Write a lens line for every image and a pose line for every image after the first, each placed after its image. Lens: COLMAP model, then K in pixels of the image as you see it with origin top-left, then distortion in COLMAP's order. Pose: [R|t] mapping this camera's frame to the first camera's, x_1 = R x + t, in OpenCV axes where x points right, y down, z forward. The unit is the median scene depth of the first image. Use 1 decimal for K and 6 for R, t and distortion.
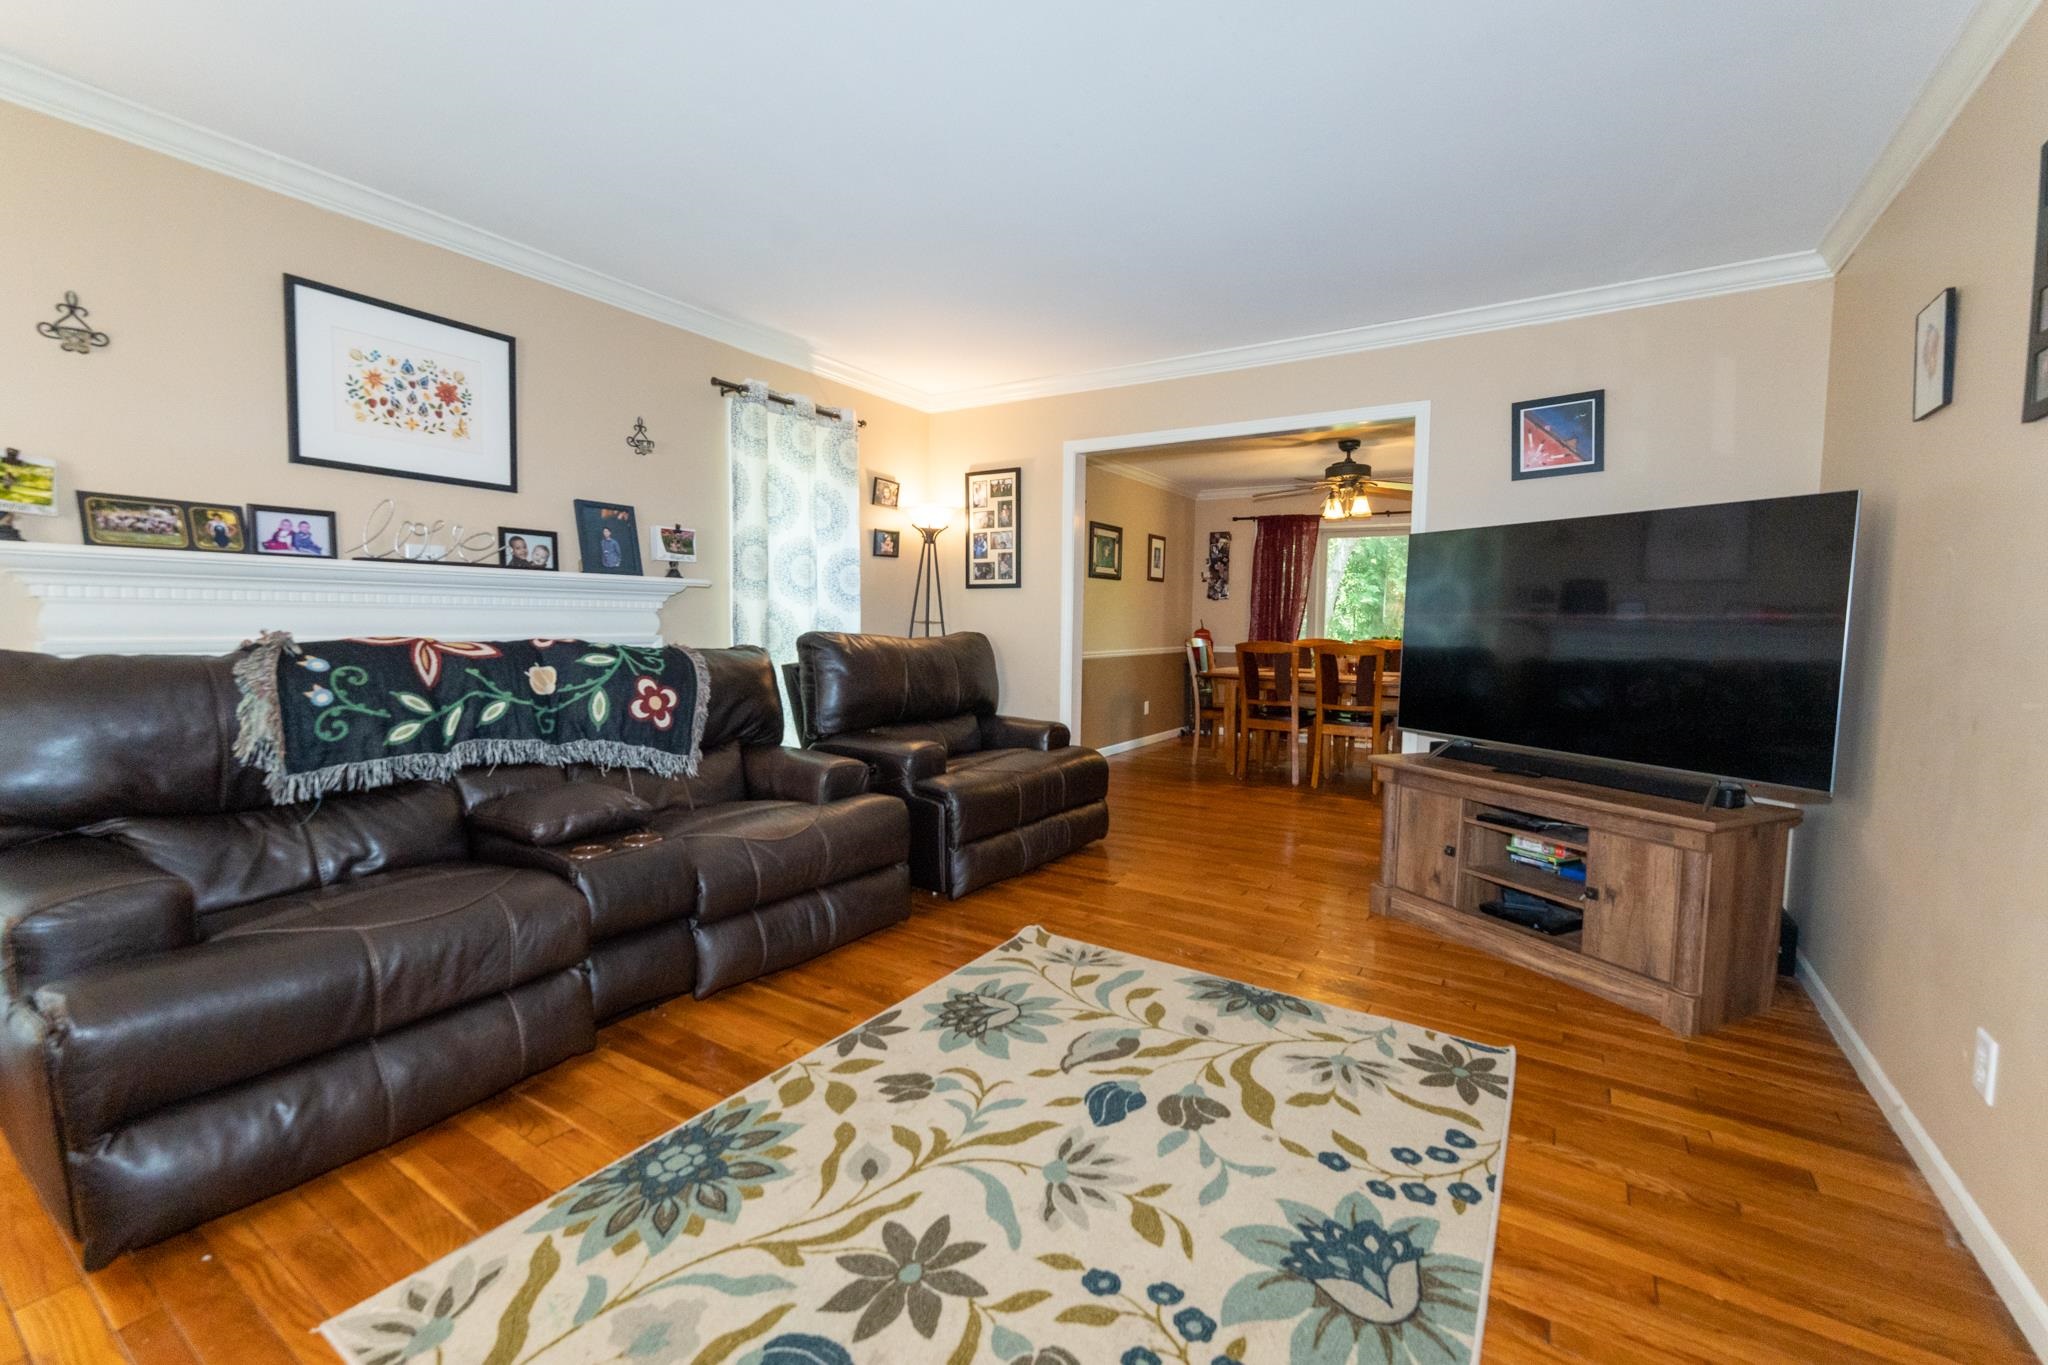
lens RADIAL K [[830.7, 0, 1012.7], [0, 830.7, 683.4], [0, 0, 1]] dist [0.000248, -0.000108]
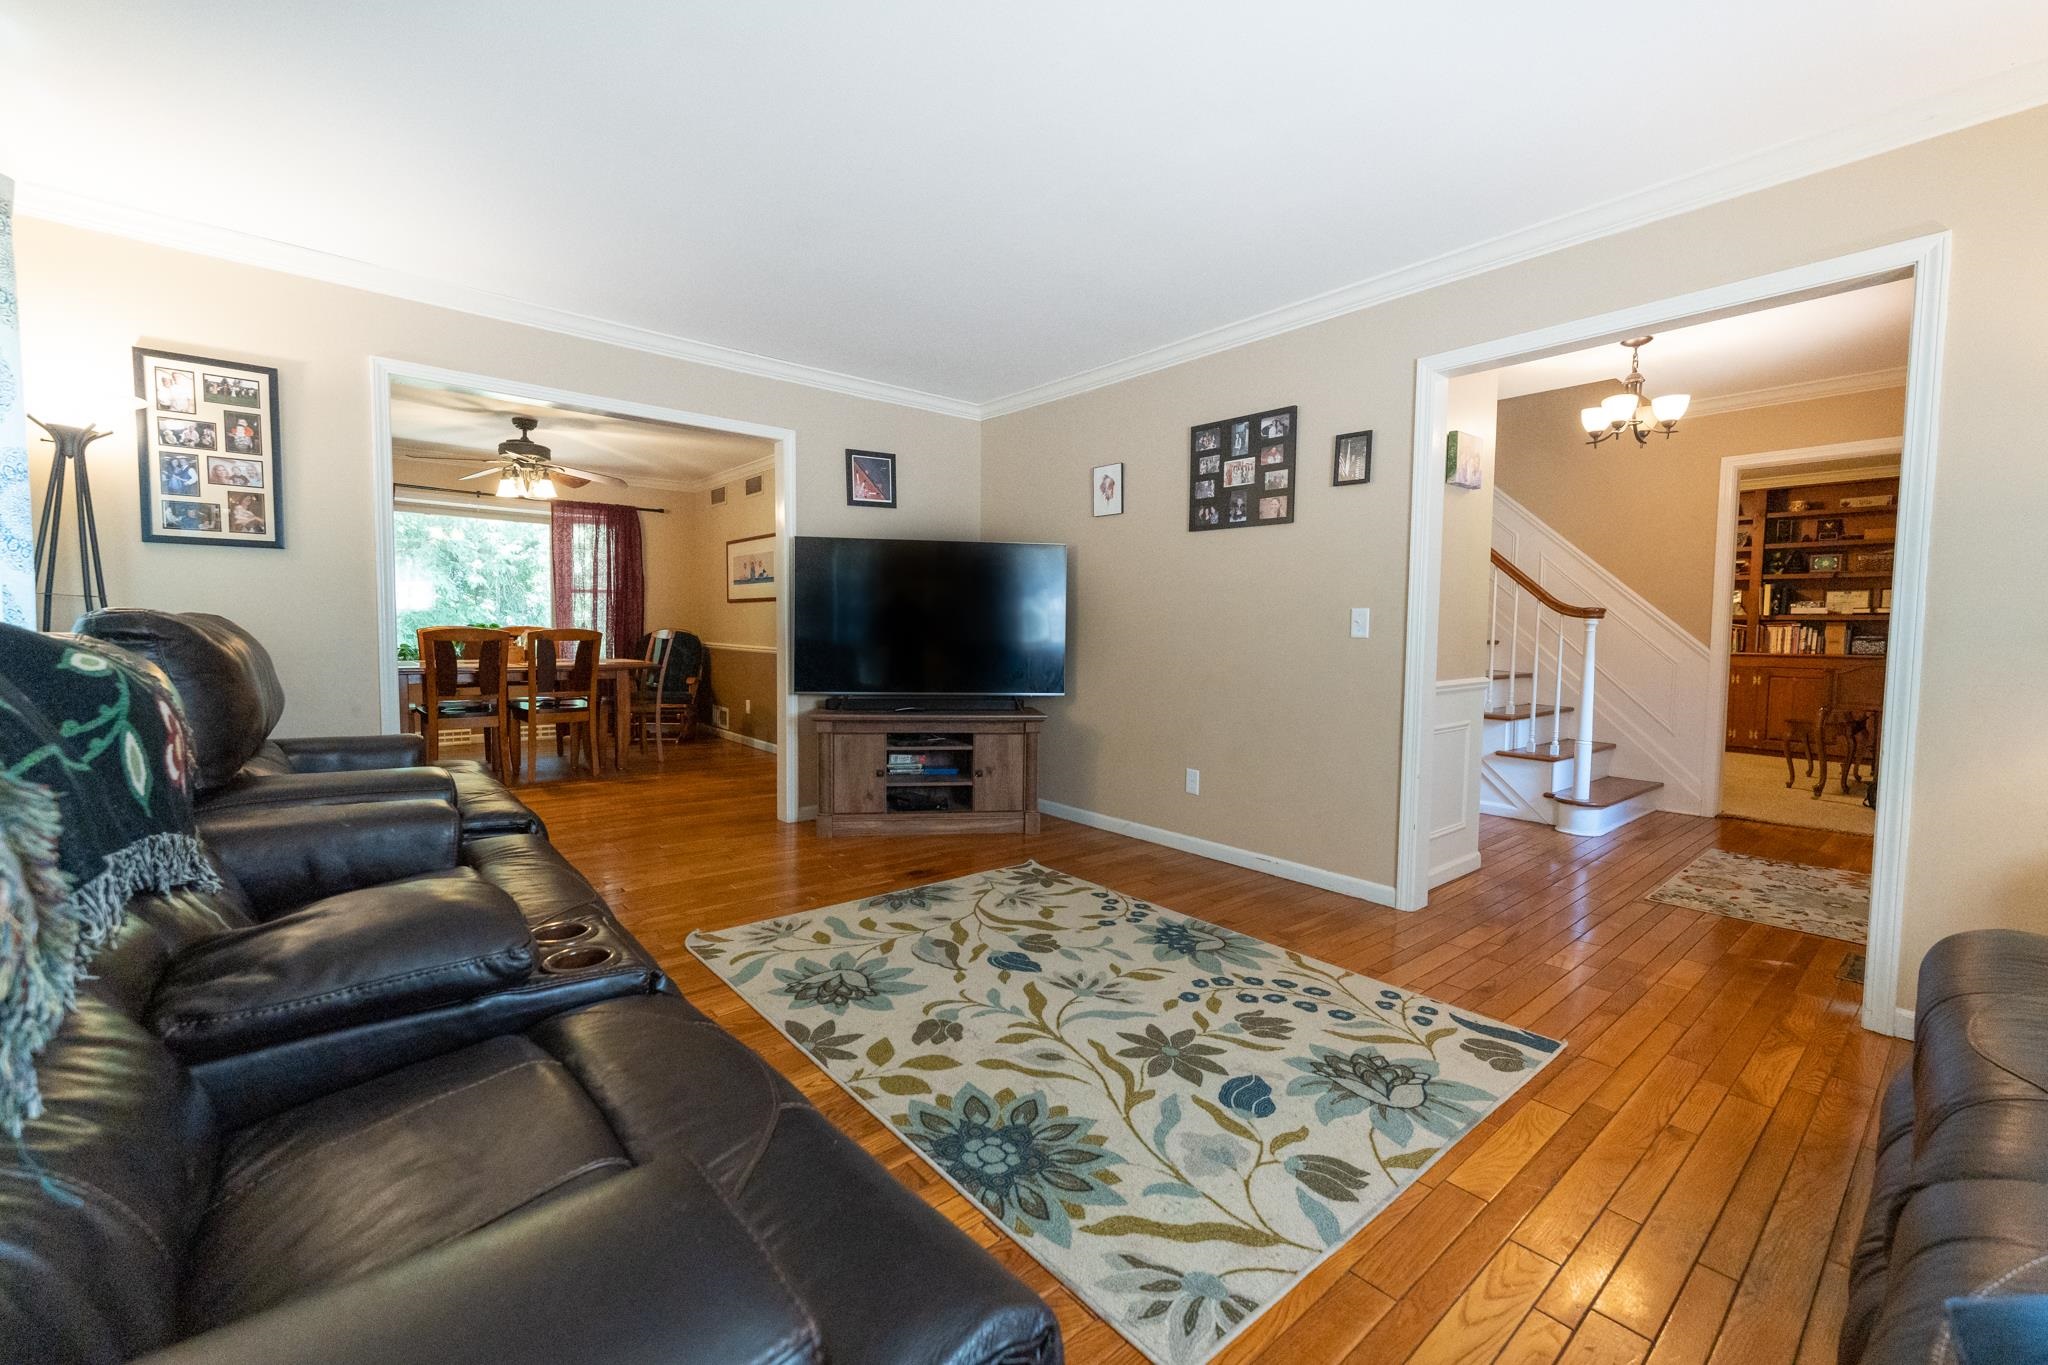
lens RADIAL K [[830.7, 0, 1004.7], [0, 830.7, 676.8], [0, 0, 1]] dist [0.000248, -0.000108]
pose [[0.308409, -0.065188, 0.949018, -1.063940], [0.062854, 0.996865, 0.048048, -0.015869], [-0.949175, 0.044831, 0.311540, 0.552286]]
